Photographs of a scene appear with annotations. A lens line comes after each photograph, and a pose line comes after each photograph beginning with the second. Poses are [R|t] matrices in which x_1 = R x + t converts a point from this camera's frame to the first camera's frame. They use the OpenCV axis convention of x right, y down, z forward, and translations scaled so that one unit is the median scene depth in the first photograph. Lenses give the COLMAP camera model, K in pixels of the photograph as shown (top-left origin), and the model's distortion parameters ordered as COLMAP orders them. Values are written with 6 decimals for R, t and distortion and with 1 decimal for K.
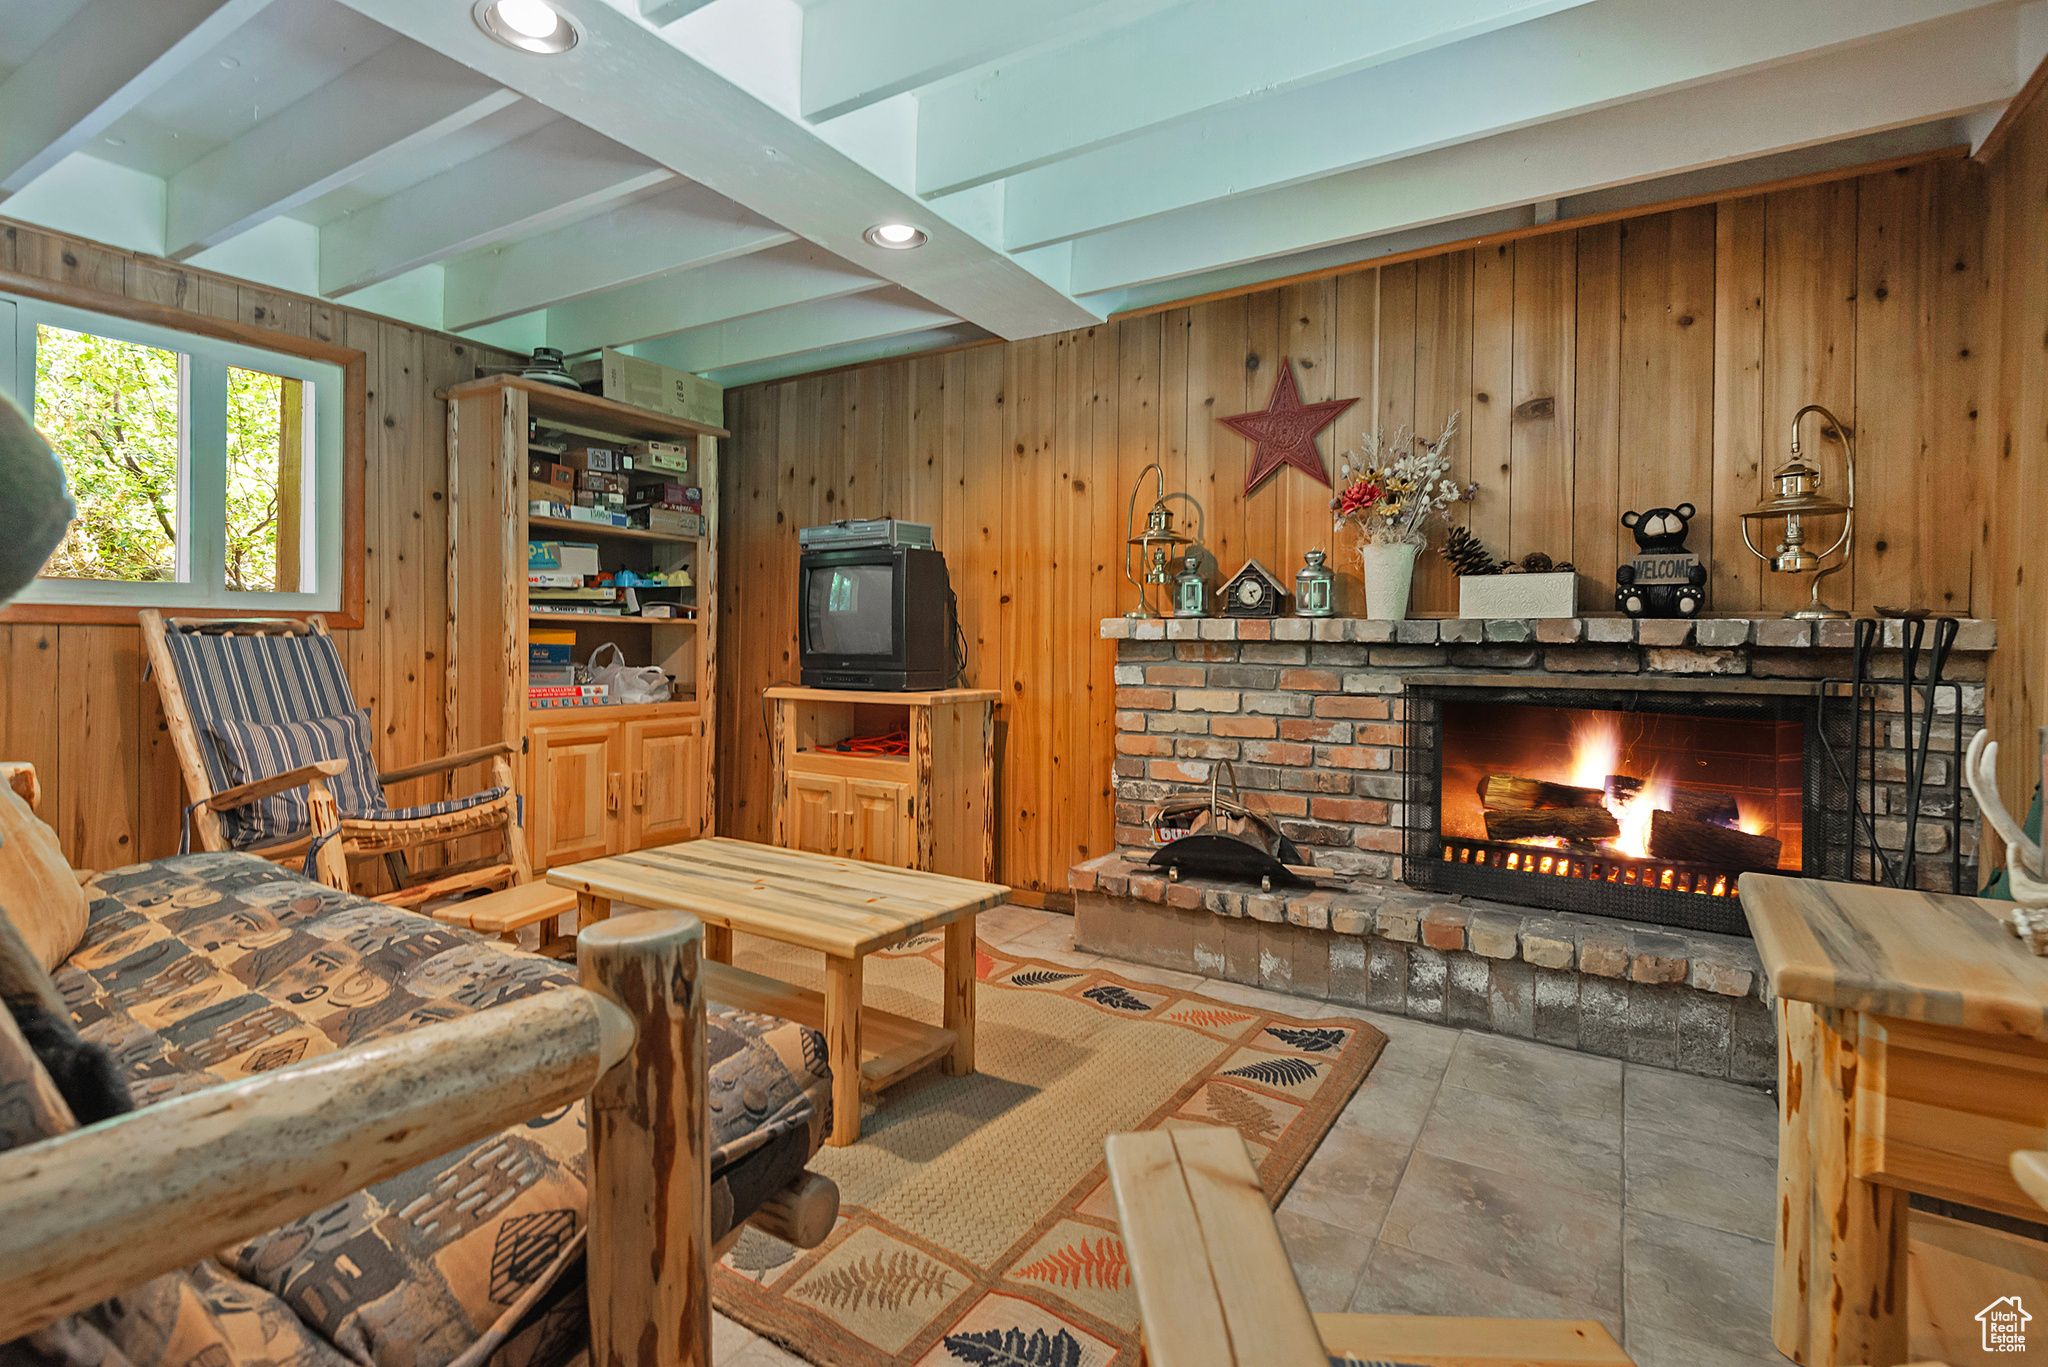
lens RADIAL K [[947.3, 0, 1081.5], [0, 947.3, 687.5], [0, 0, 1]] dist [0.037773, -0.036477]
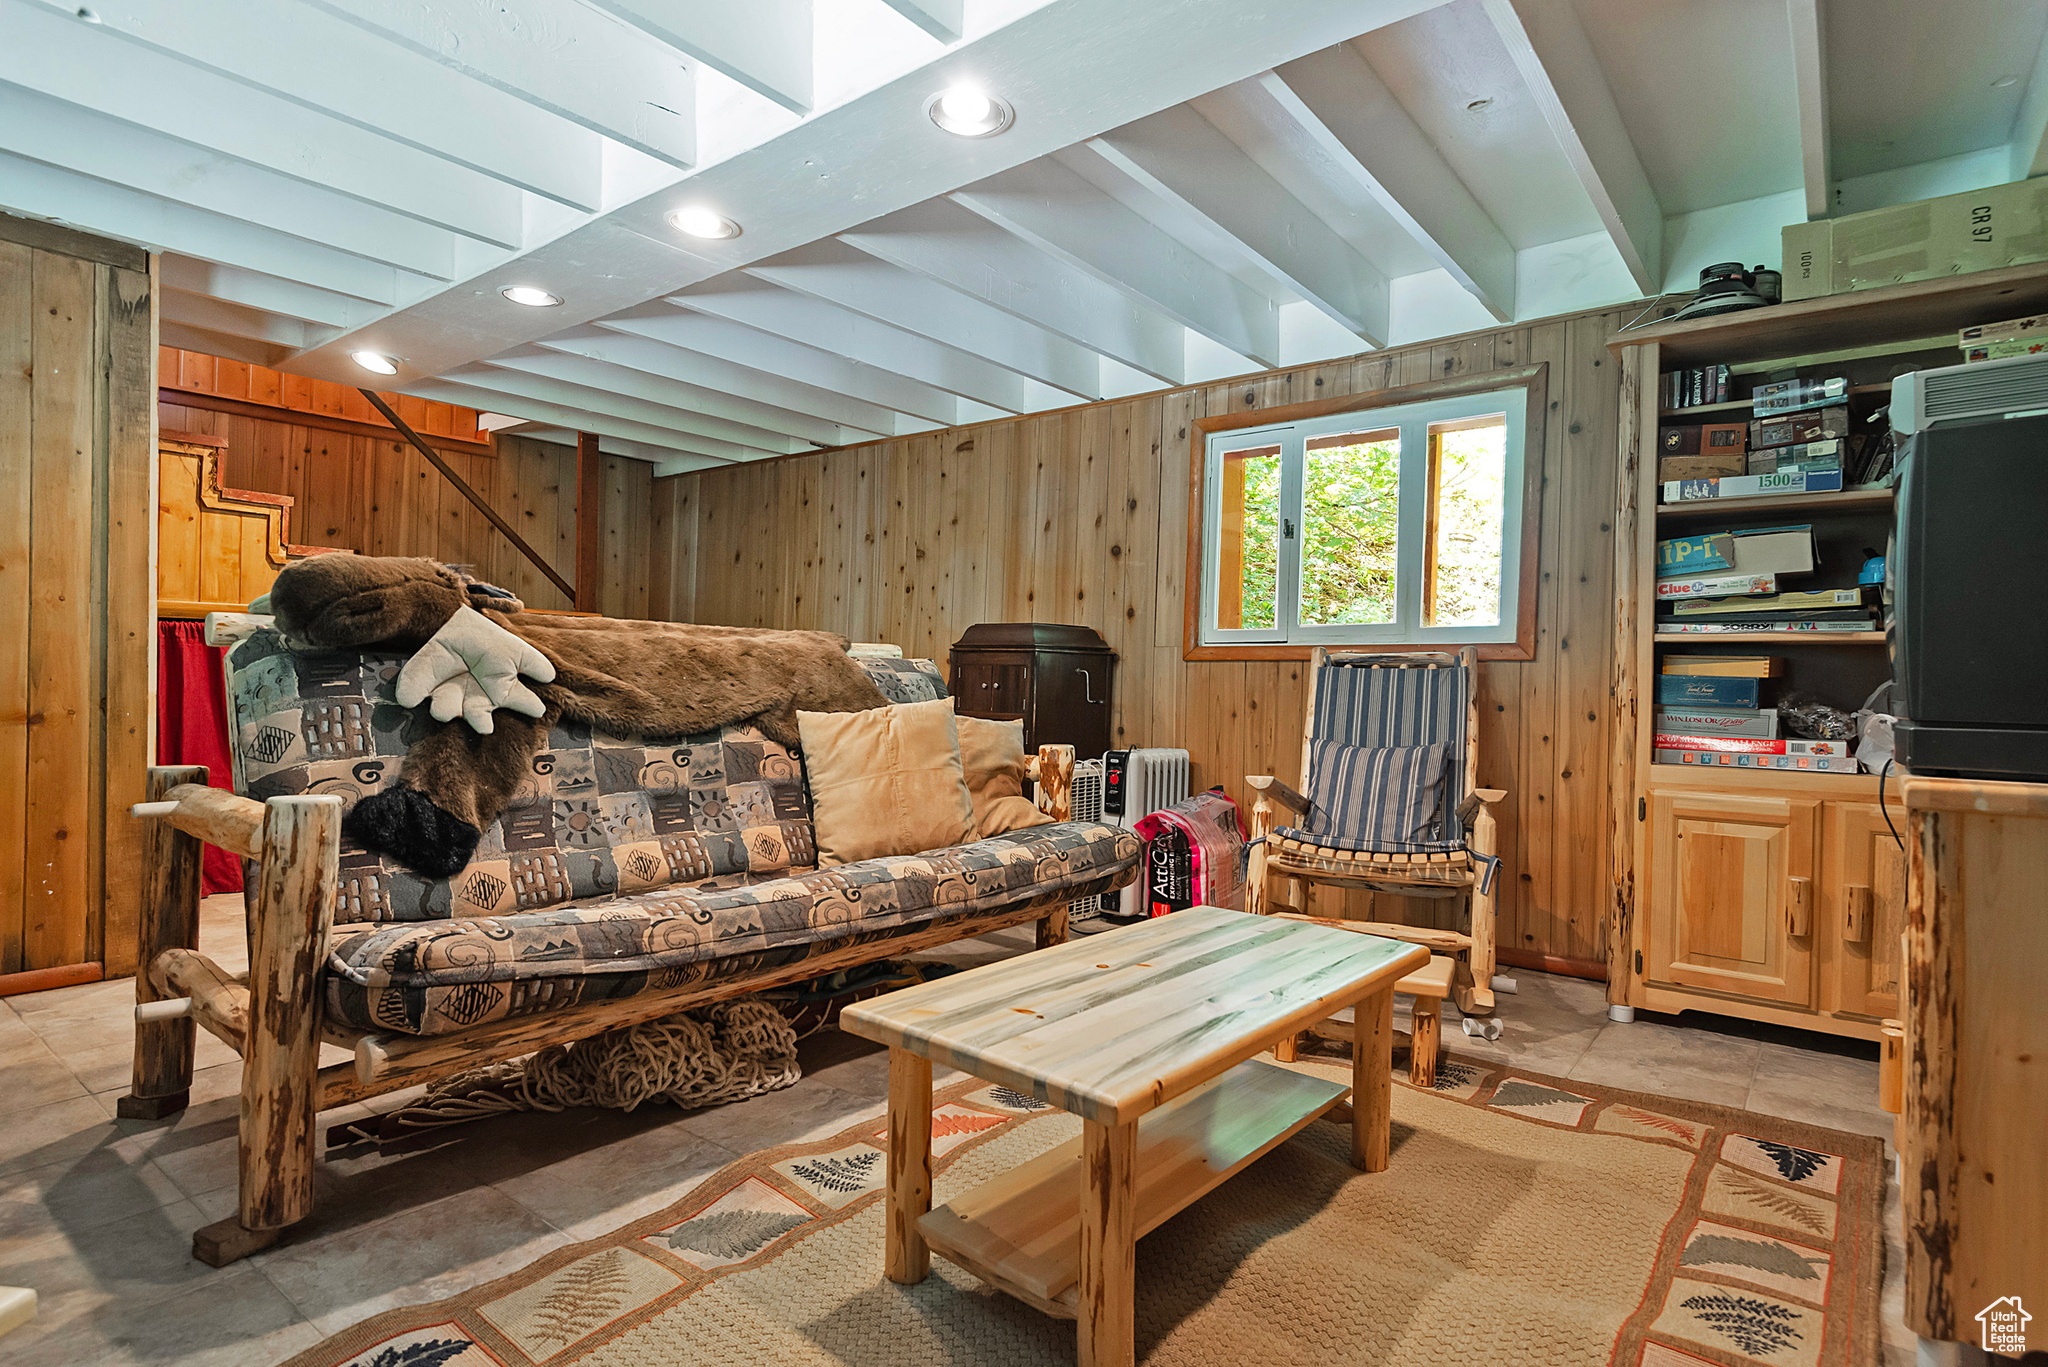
lens RADIAL K [[1054.3, 0, 1014.9], [0, 1054.3, 677.3], [0, 0, 1]] dist [0.034233, -0.000733]
pose [[-0.156862, -0.012053, -0.987547, 0.437234], [-0.059076, 0.998250, -0.002800, -0.016042], [0.985852, 0.057901, -0.157300, 0.846978]]
